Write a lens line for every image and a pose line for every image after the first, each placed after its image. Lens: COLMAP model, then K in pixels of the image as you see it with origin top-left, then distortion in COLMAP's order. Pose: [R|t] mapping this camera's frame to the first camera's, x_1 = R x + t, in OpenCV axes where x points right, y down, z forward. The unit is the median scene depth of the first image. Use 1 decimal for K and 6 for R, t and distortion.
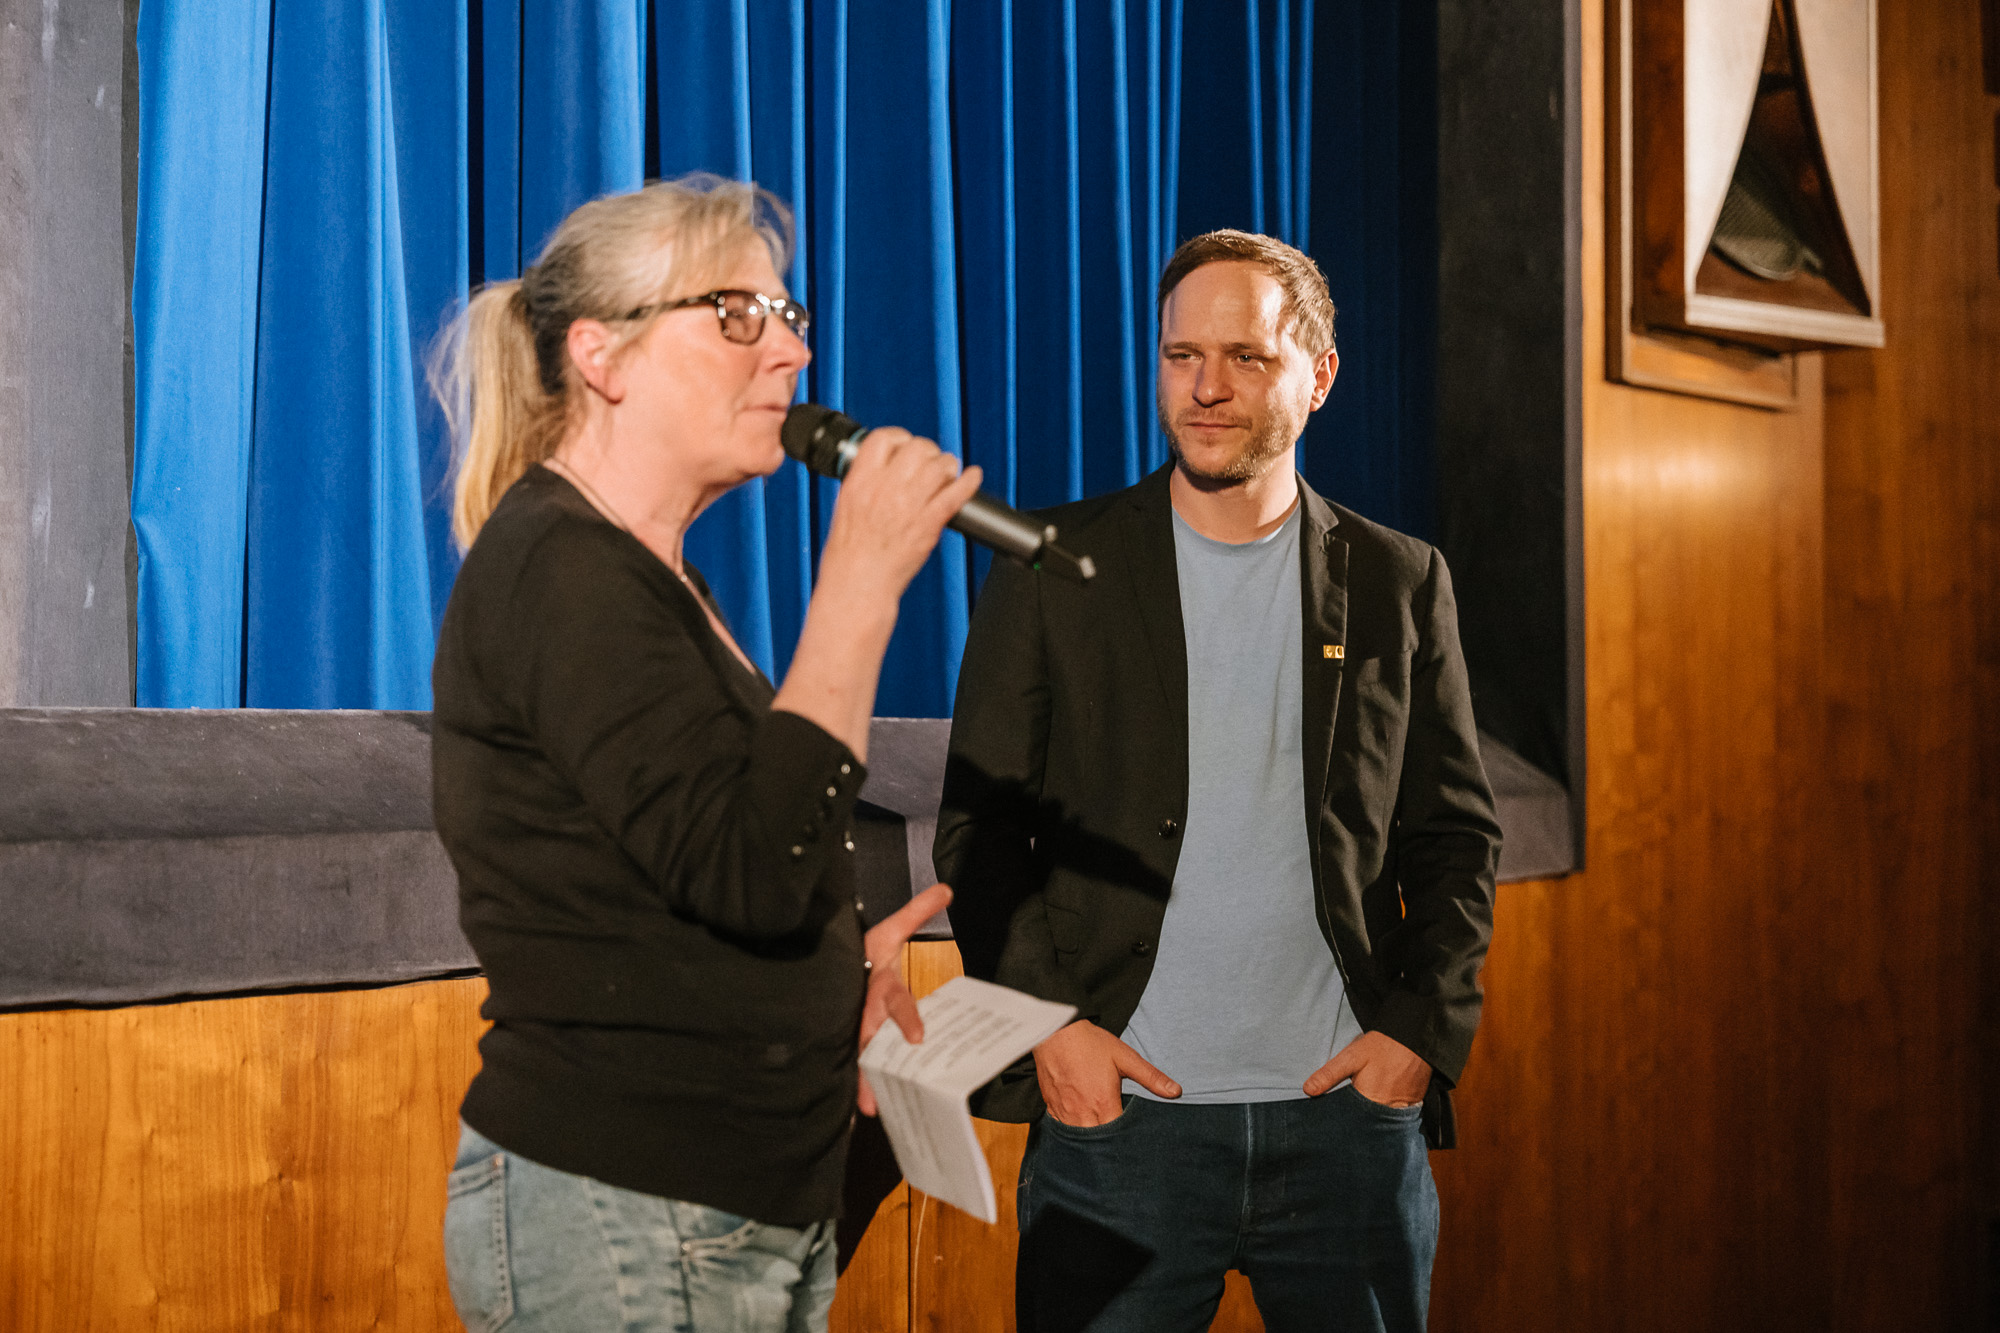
lens RADIAL K [[3570.6, 0, 944.5], [0, 3570.6, 609.0], [0, 0, 1]] dist [0.166413, 0.000000]
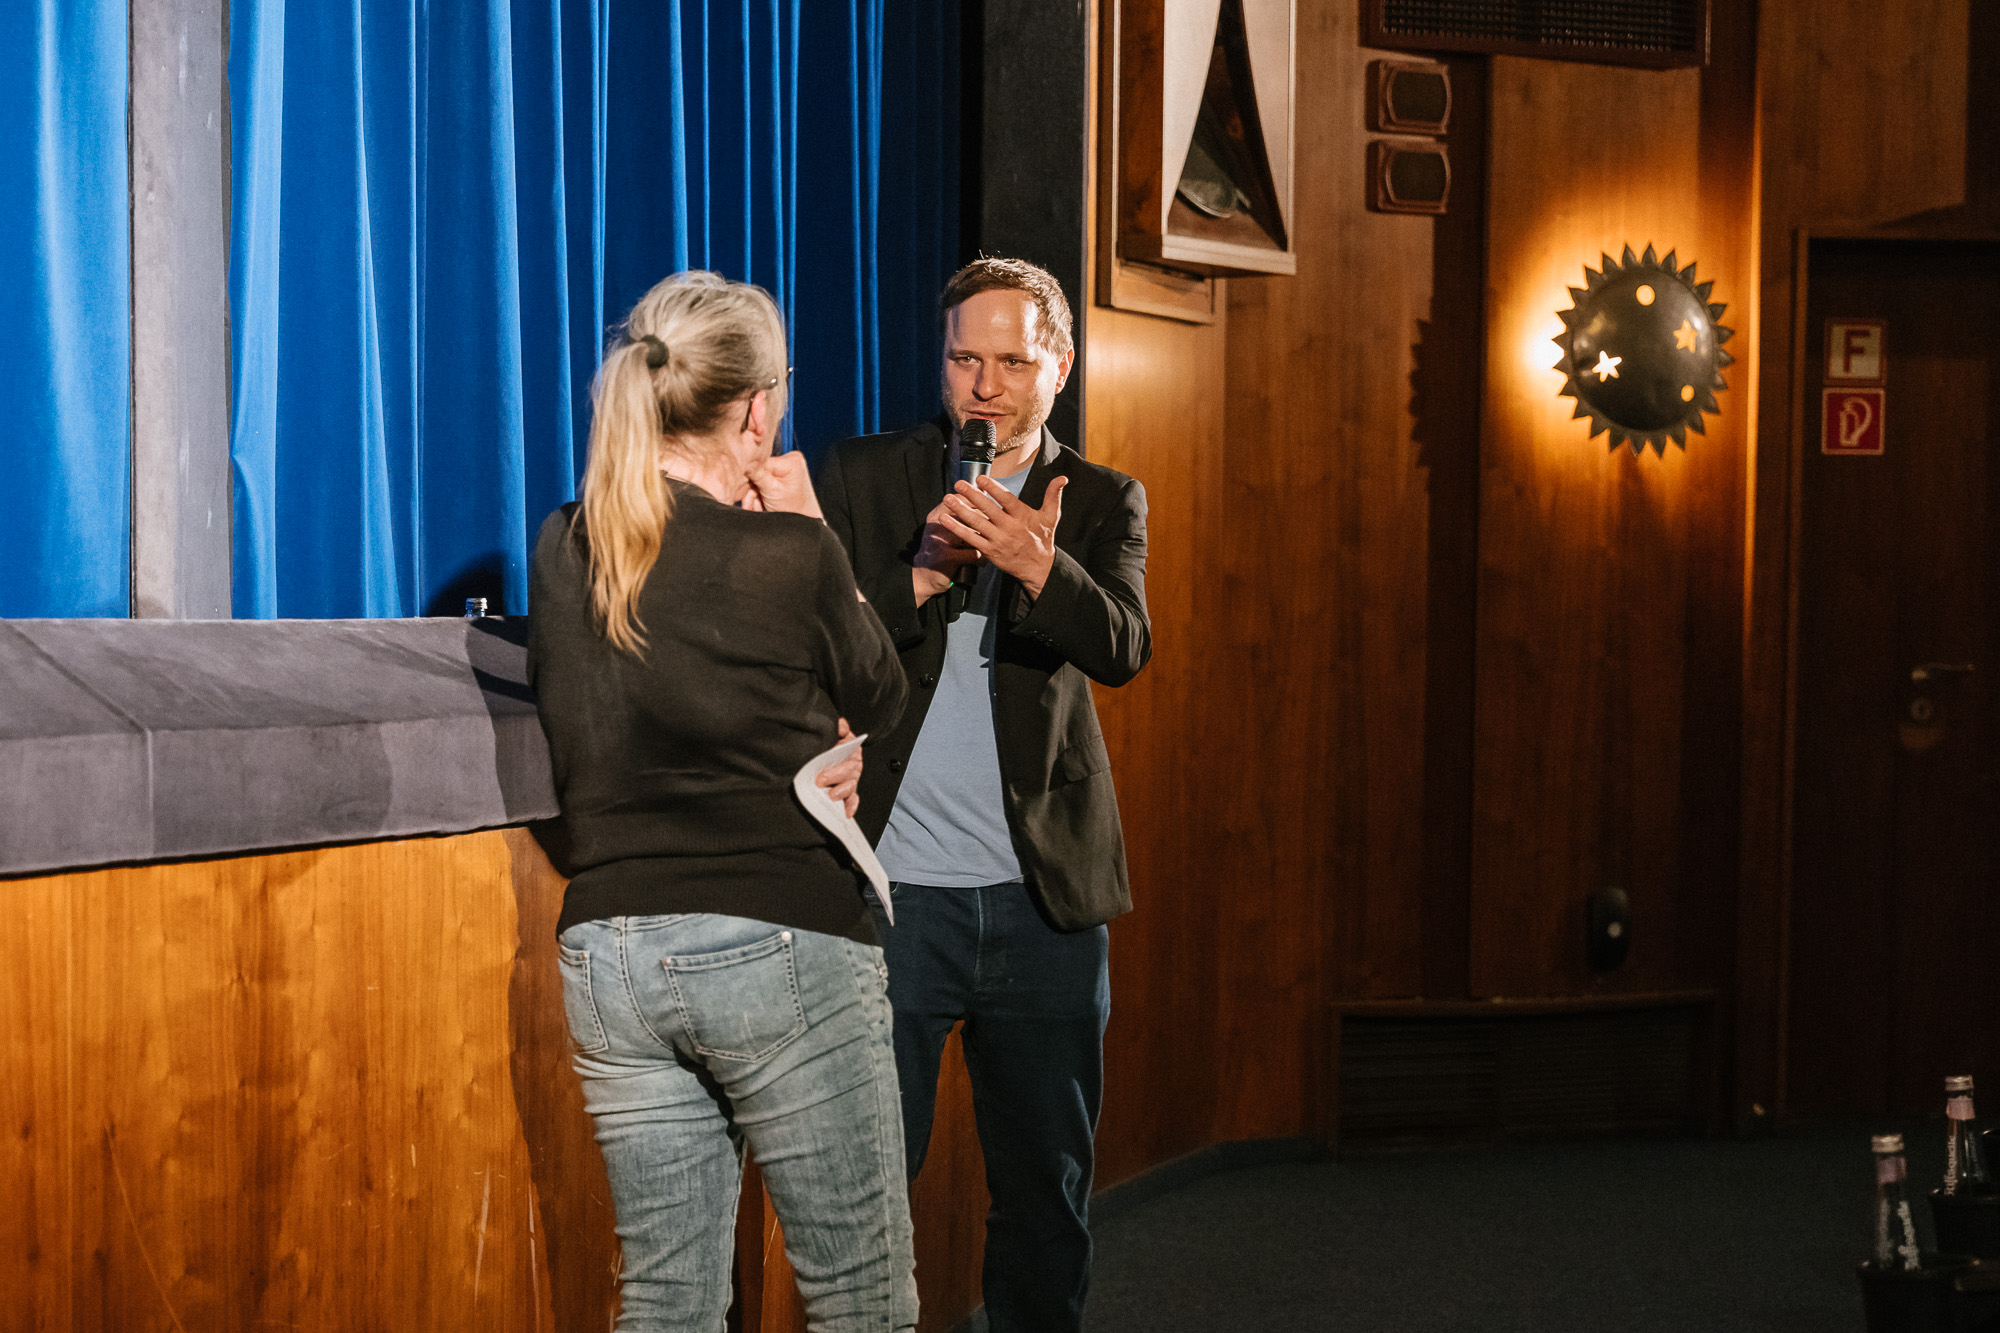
lens RADIAL K [[4332.3, 0, 1026.1], [0, 4332.3, 686.0], [0, 0, 1]] dist [0.474120, 0.000000]
pose [[0.955542, 0.004233, 0.294824, -0.266594], [-0.024877, 0.997489, 0.066306, -0.034589], [-0.293803, -0.070693, 0.953248, -0.372053]]
